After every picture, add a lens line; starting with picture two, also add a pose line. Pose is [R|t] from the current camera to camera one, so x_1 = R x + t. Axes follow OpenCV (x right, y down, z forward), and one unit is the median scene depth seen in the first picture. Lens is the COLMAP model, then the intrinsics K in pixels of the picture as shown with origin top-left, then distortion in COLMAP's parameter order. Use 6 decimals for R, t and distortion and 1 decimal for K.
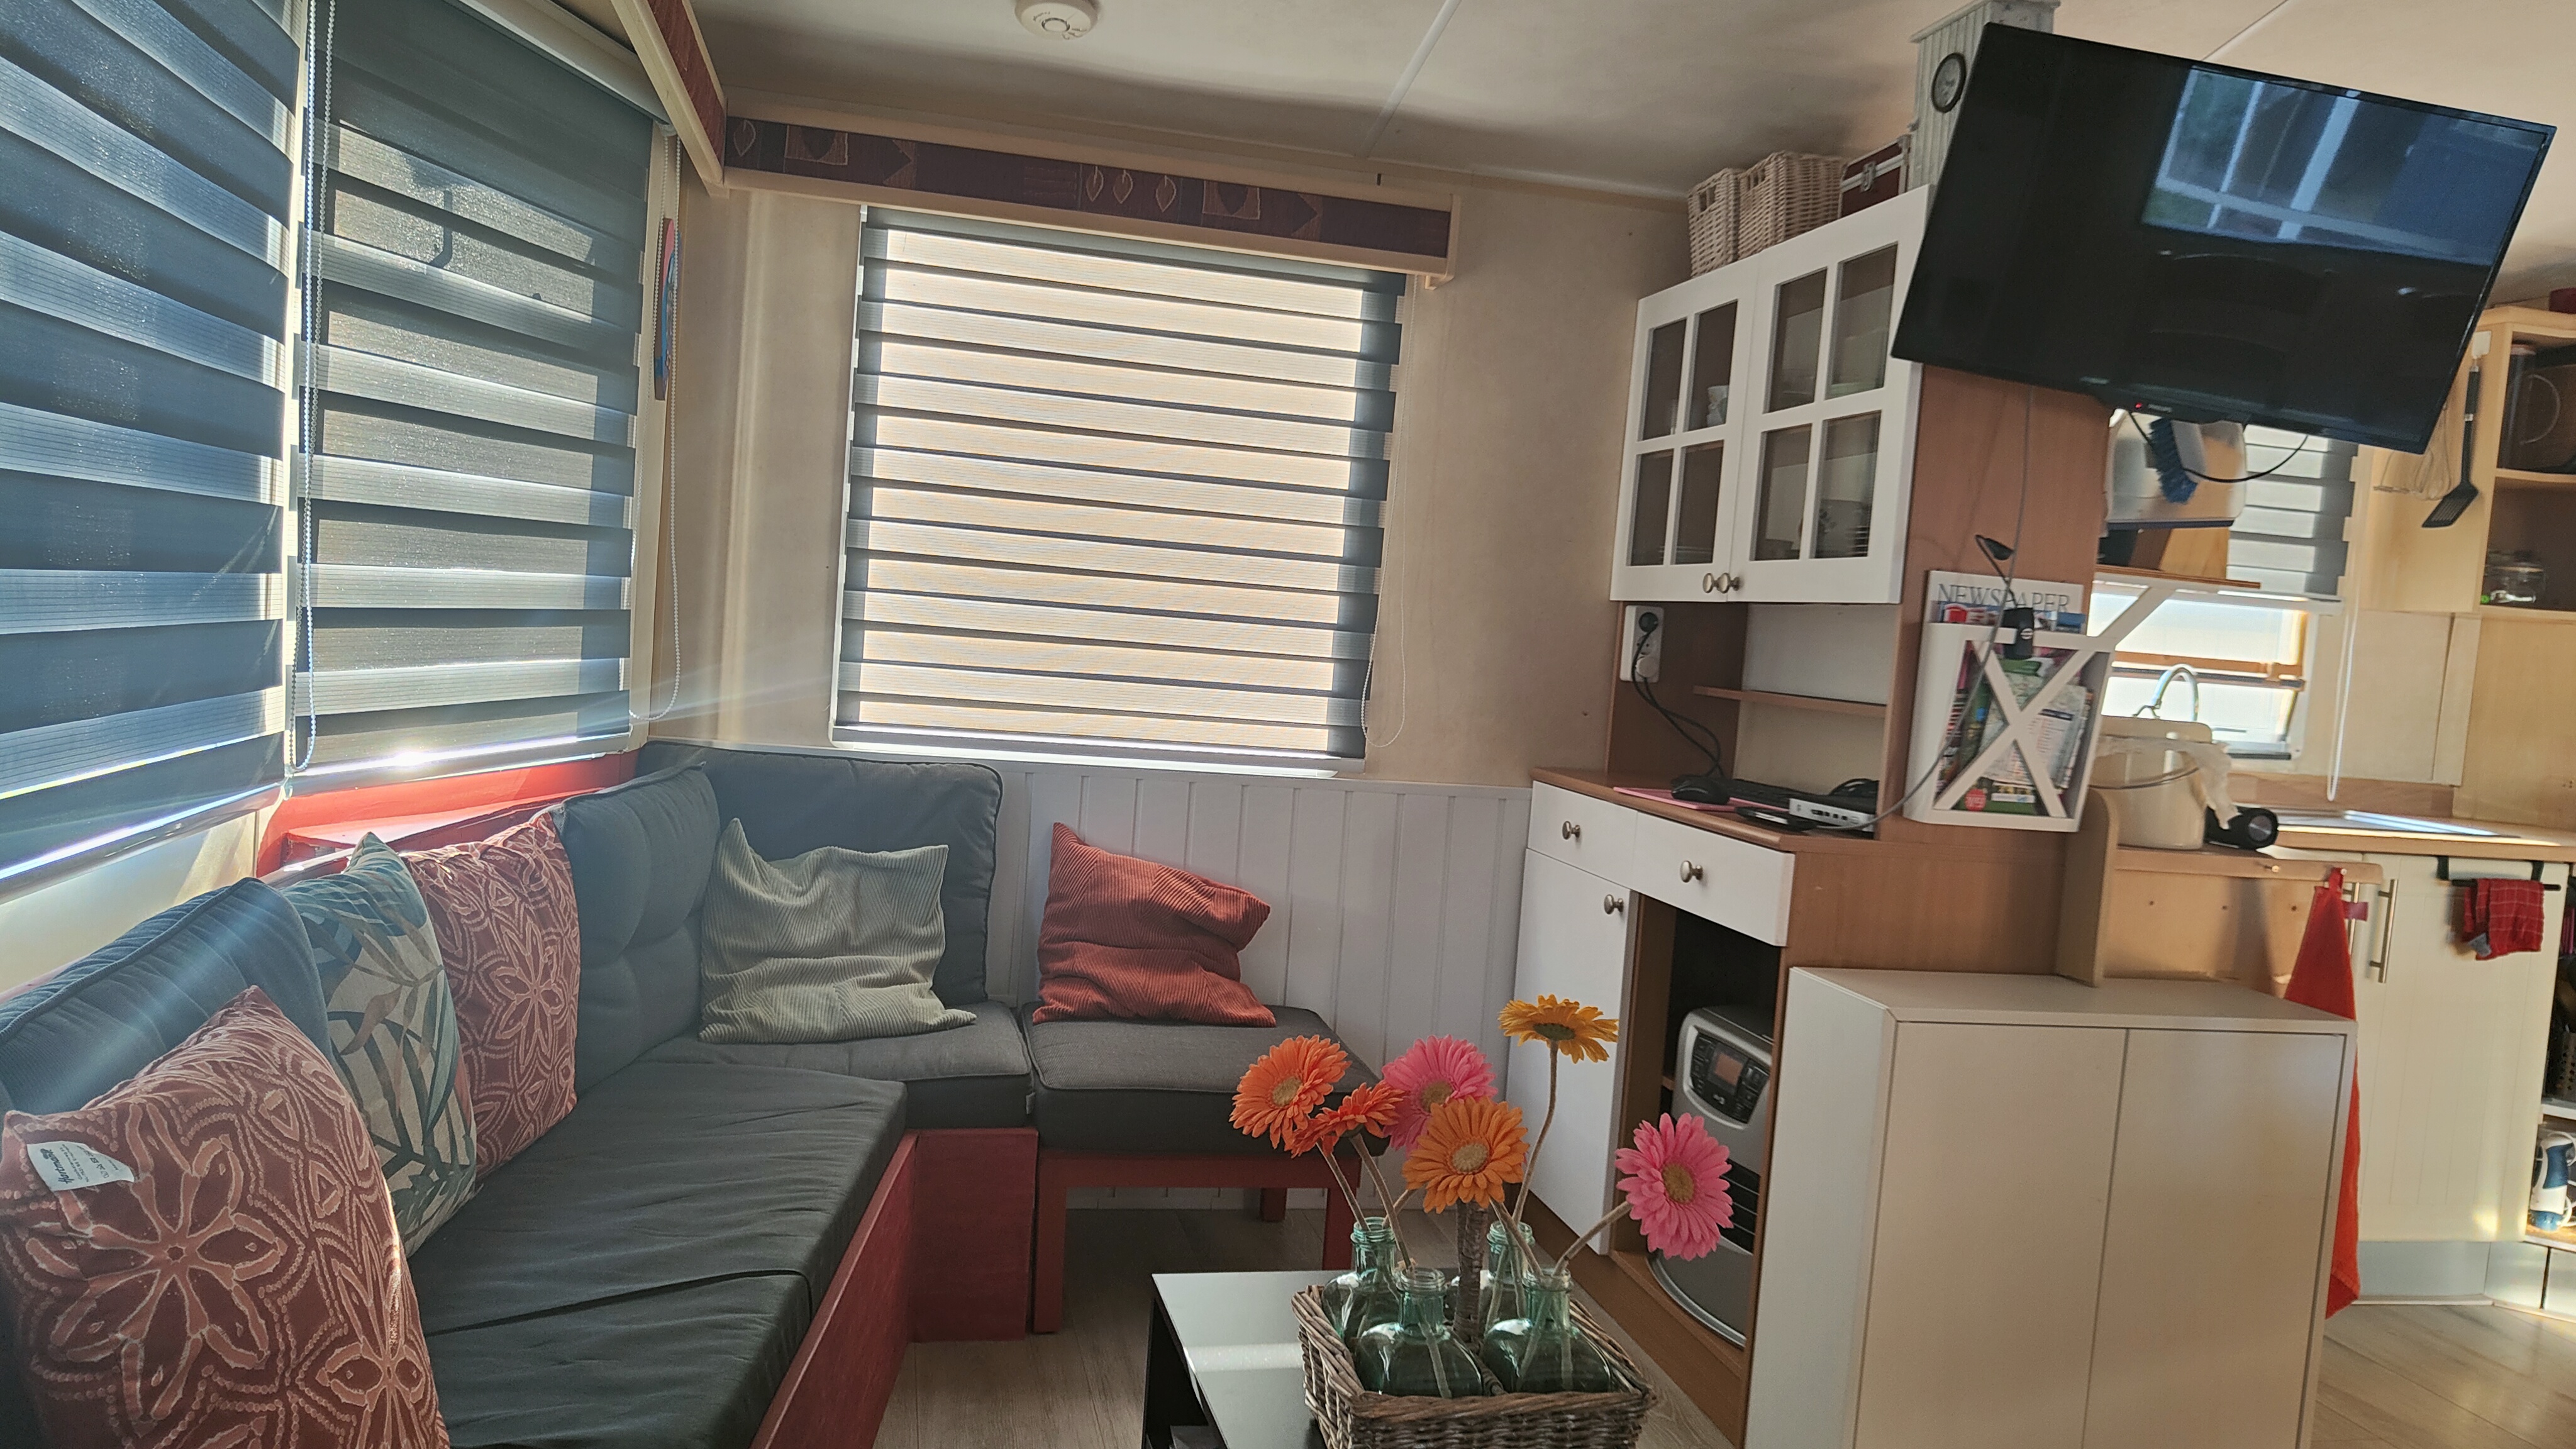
lens RADIAL K [[1827.6, 0, 1294.2], [0, 1827.6, 735.9], [0, 0, 1]] dist [-0.009718, 0.009901]
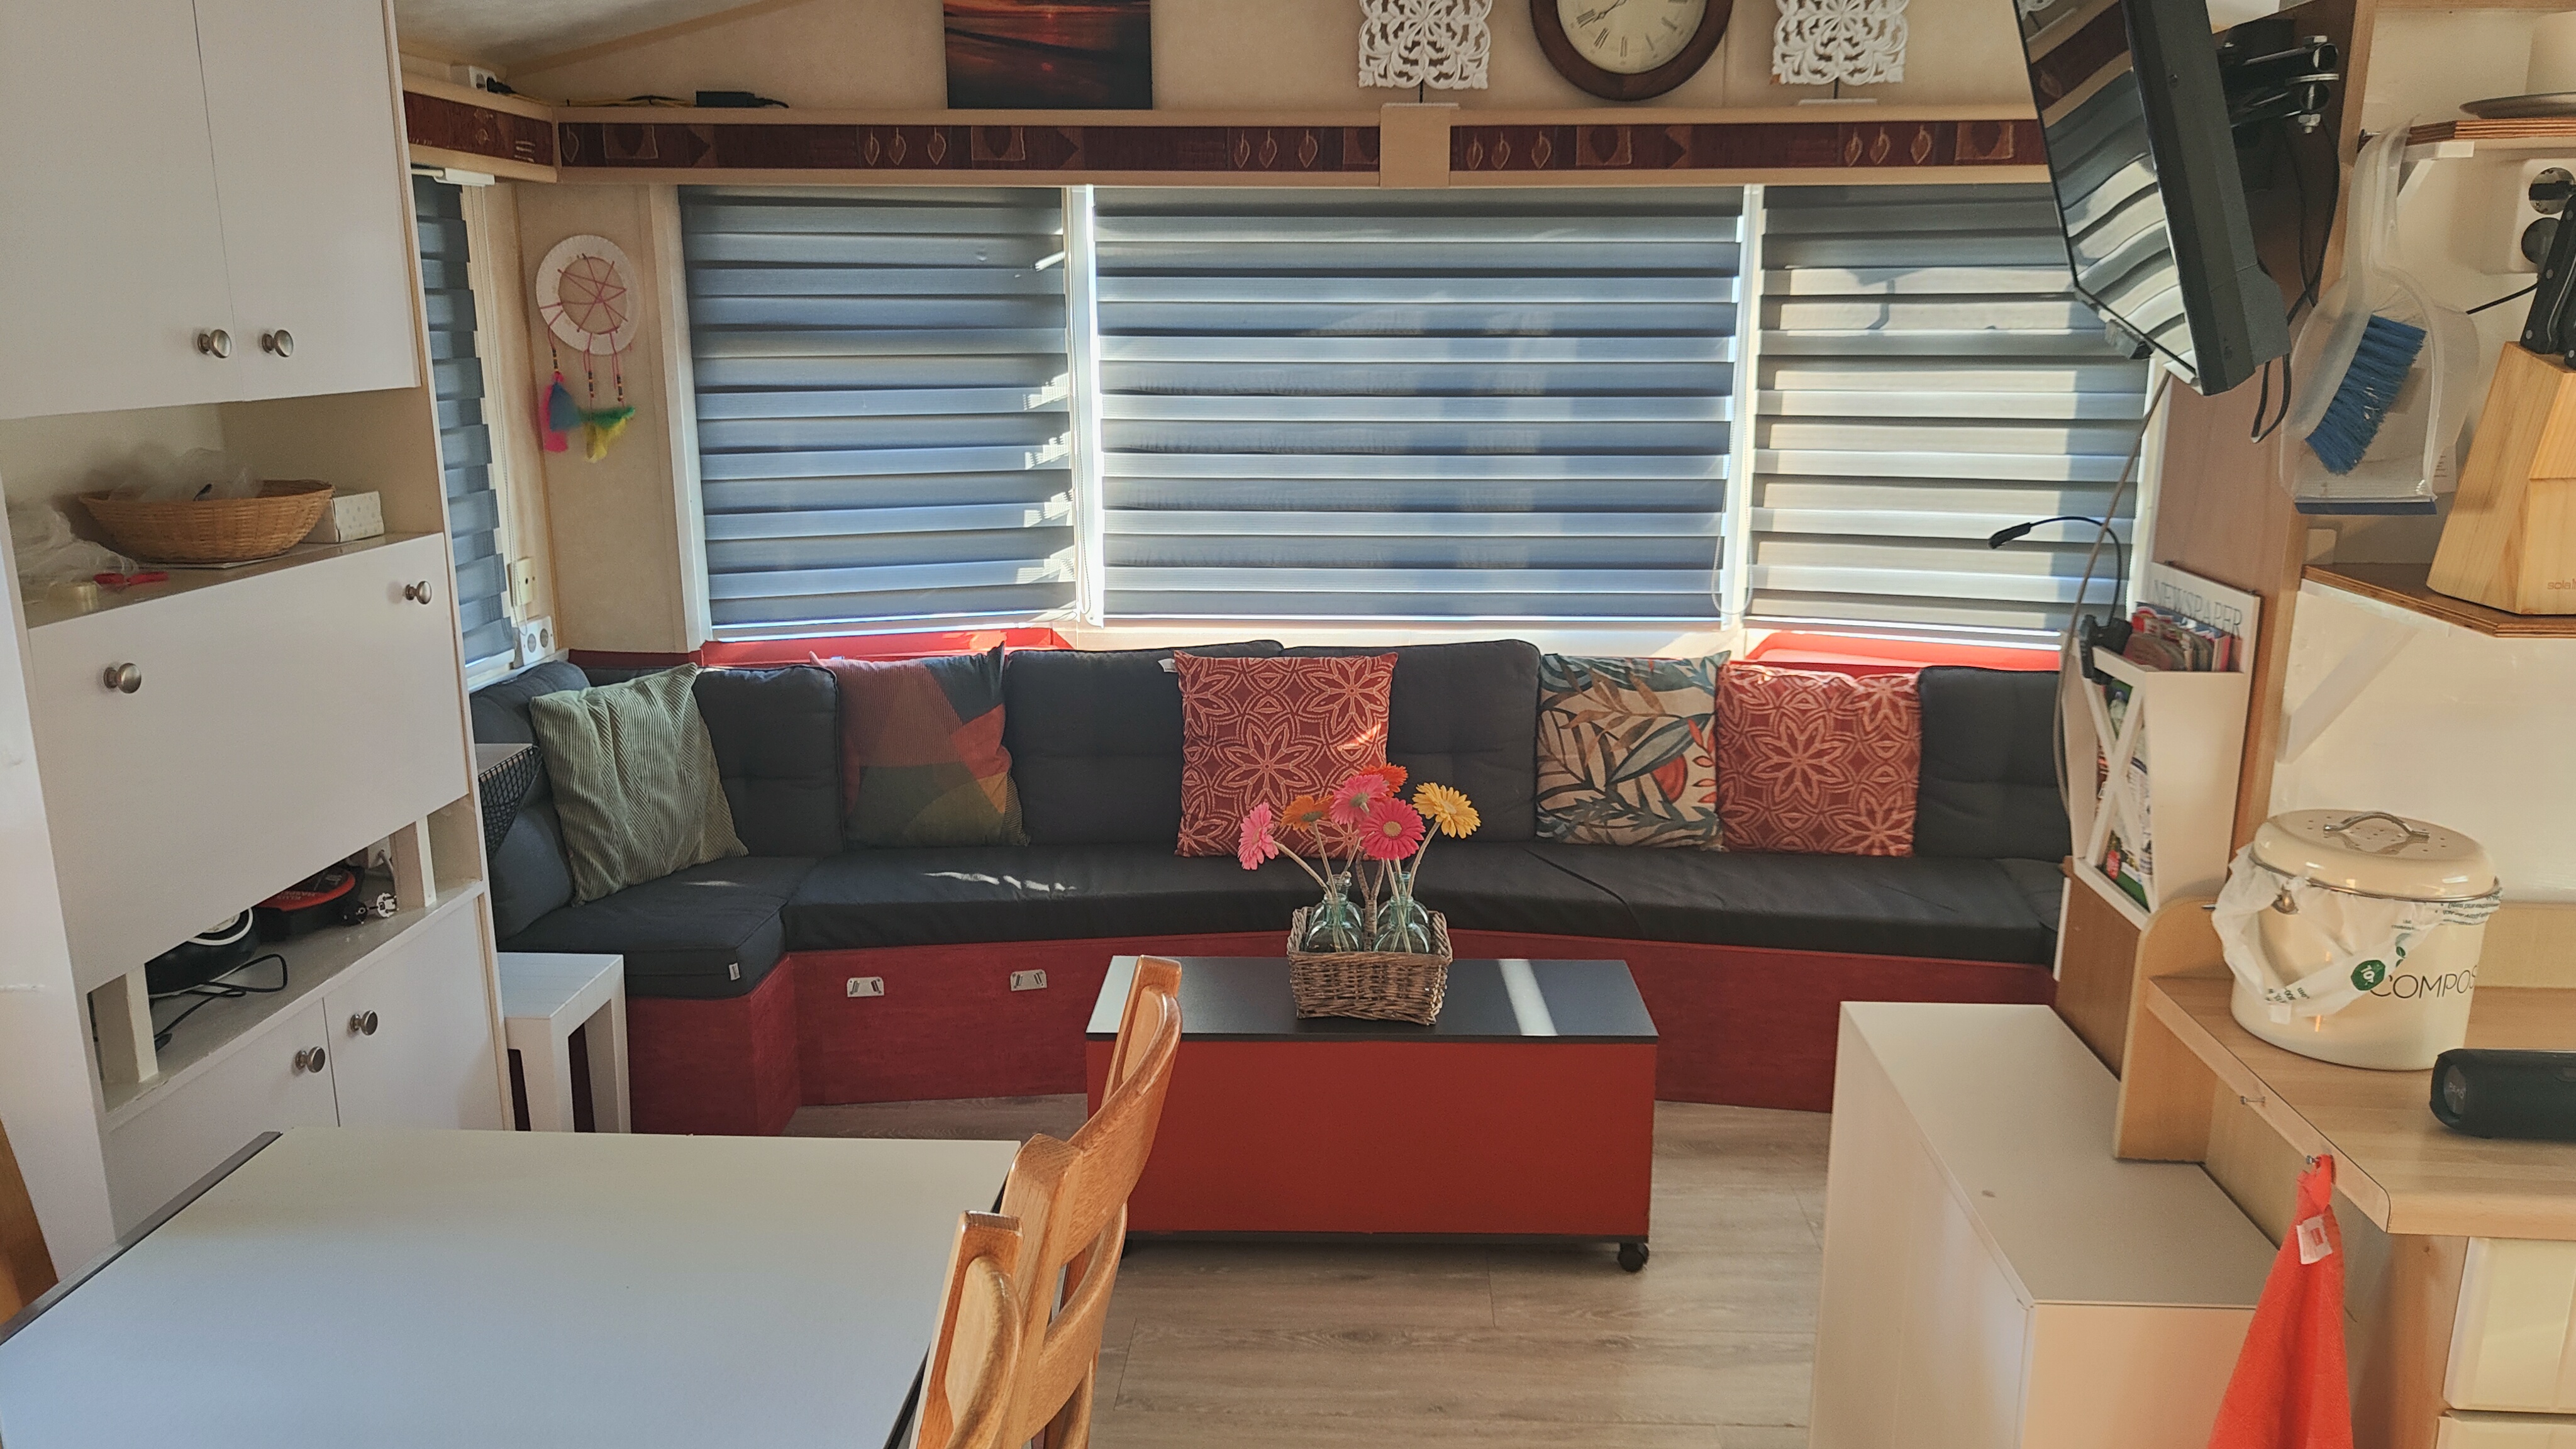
lens RADIAL K [[1827.6, 0, 1310.5], [0, 1827.6, 751.0], [0, 0, 1]] dist [-0.009718, 0.009901]
pose [[-0.252521, 0.150911, -0.955751, 1.124203], [-0.085817, 0.980377, 0.177473, -0.112485], [0.963778, 0.126835, -0.234615, 0.809139]]
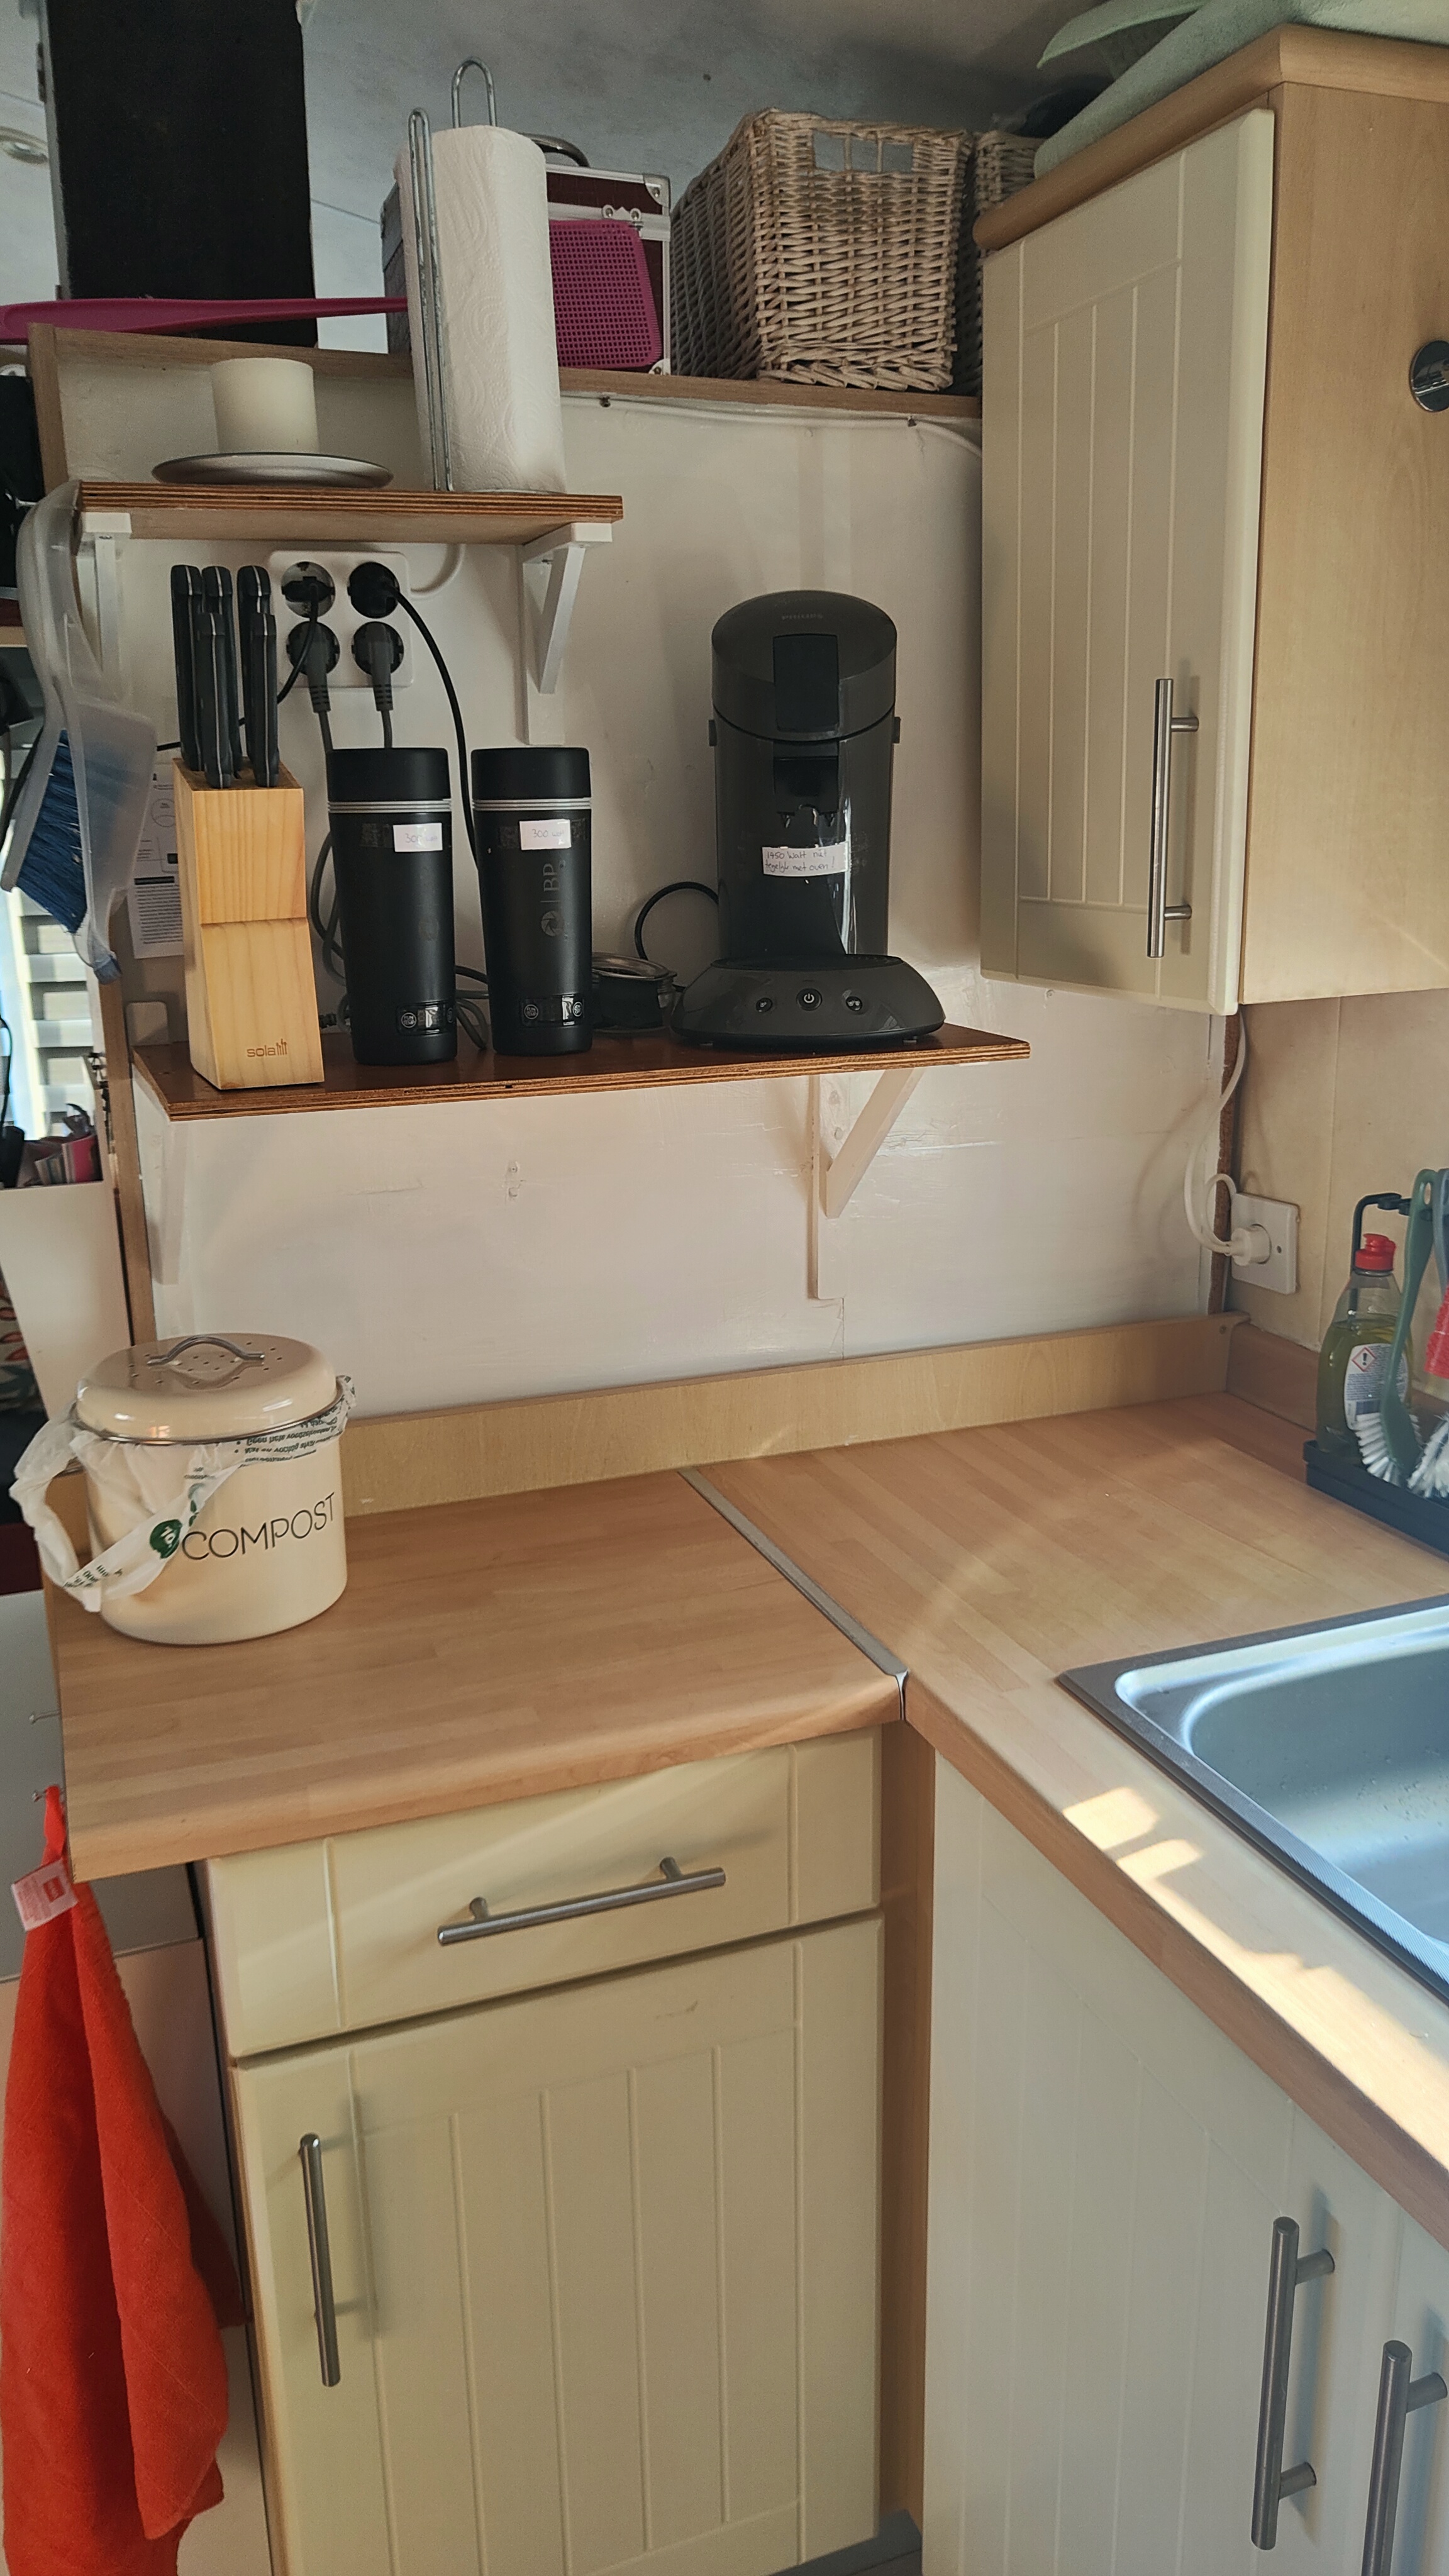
lens RADIAL K [[1827.6, 0, 738.7], [0, 1827.6, 1320.9], [0, 0, 1]] dist [-0.009718, 0.009901]
pose [[0.156899, 0.183940, -0.970334, 0.976898], [-0.032881, 0.982931, 0.181012, -0.116341], [0.987067, 0.003505, 0.160269, 1.071921]]
